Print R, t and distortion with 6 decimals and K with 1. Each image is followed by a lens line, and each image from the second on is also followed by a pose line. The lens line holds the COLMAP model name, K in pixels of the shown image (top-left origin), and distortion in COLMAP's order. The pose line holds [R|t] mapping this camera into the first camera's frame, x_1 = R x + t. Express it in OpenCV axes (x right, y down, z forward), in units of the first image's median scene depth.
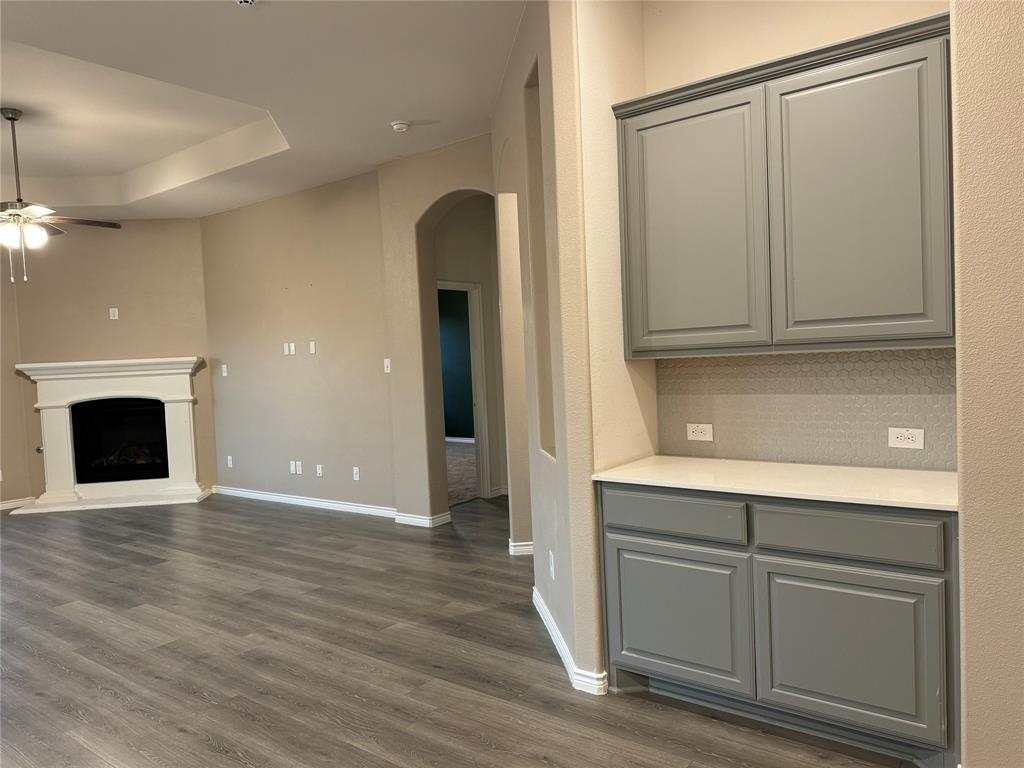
lens RADIAL K [[715.1, 0, 517.3], [0, 715.1, 388.2], [0, 0, 1]] dist [0.034790, -0.048785]
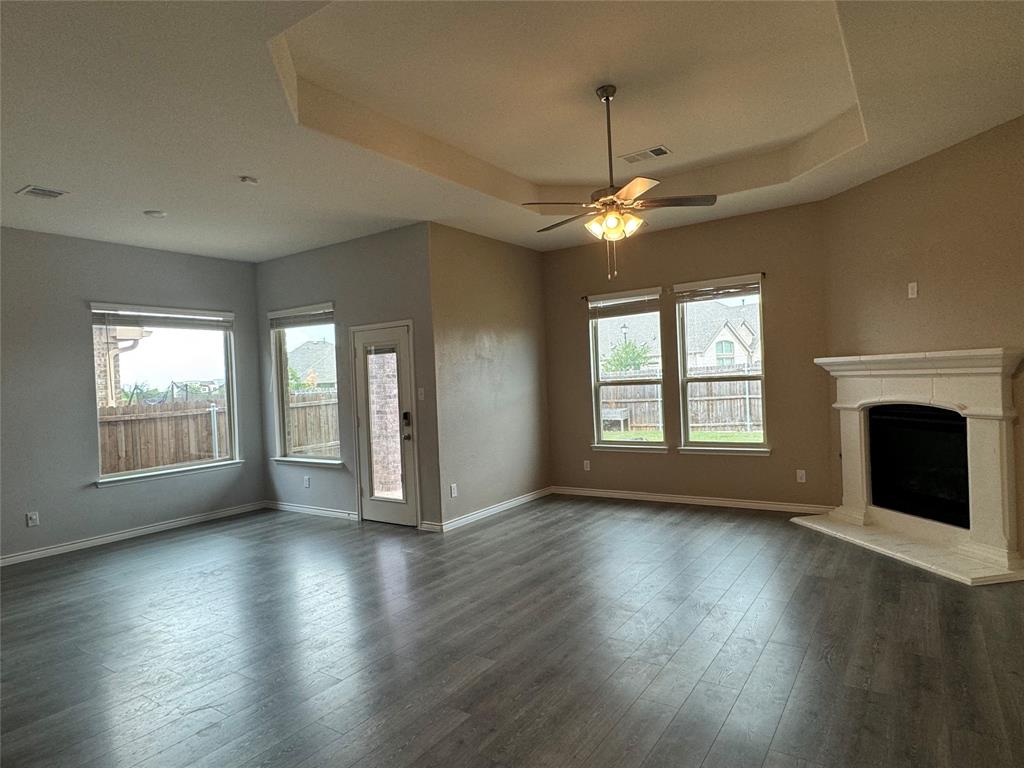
lens RADIAL K [[602.4, 0, 512.2], [0, 602.4, 382.6], [0, 0, 1]] dist [-0.006252, 0.002917]
pose [[0.046852, 0.051842, -0.997556, 0.072777], [-0.007254, 0.998644, 0.051558, -0.065708], [0.998876, 0.004821, 0.047164, 0.982069]]
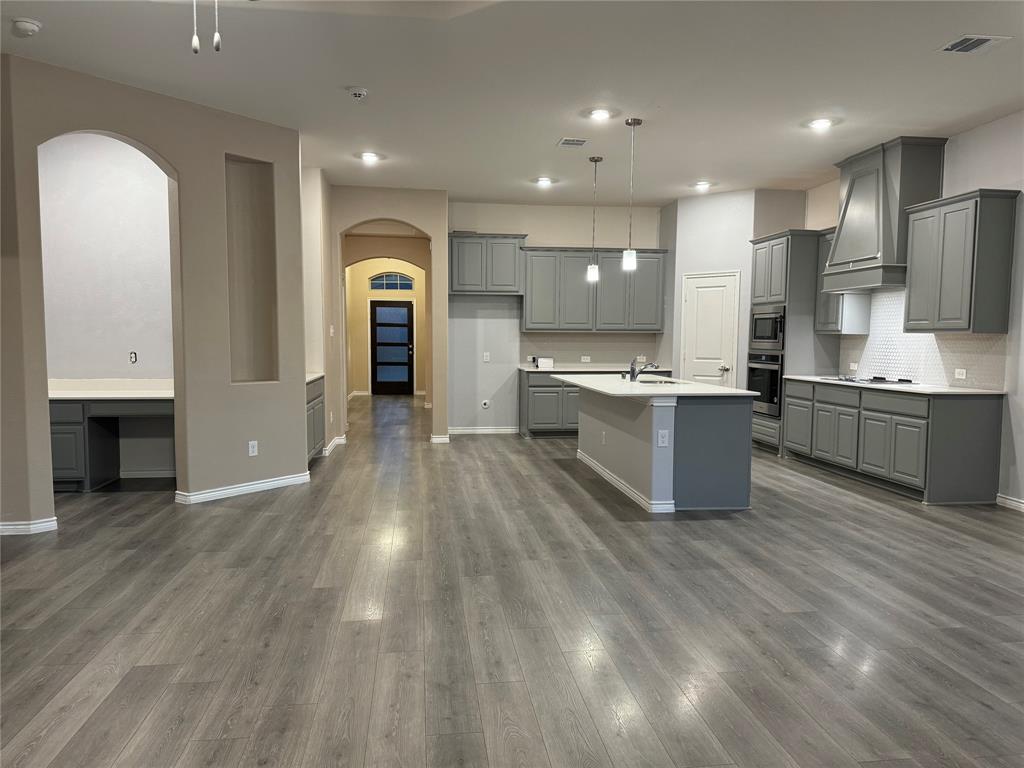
lens RADIAL K [[715.1, 0, 513.6], [0, 715.1, 392.6], [0, 0, 1]] dist [0.034790, -0.048785]
pose [[-0.697948, -0.017166, 0.715942, -1.255890], [0.059792, 0.994825, 0.082142, 0.011211], [-0.713648, 0.100138, -0.693310, 1.359259]]
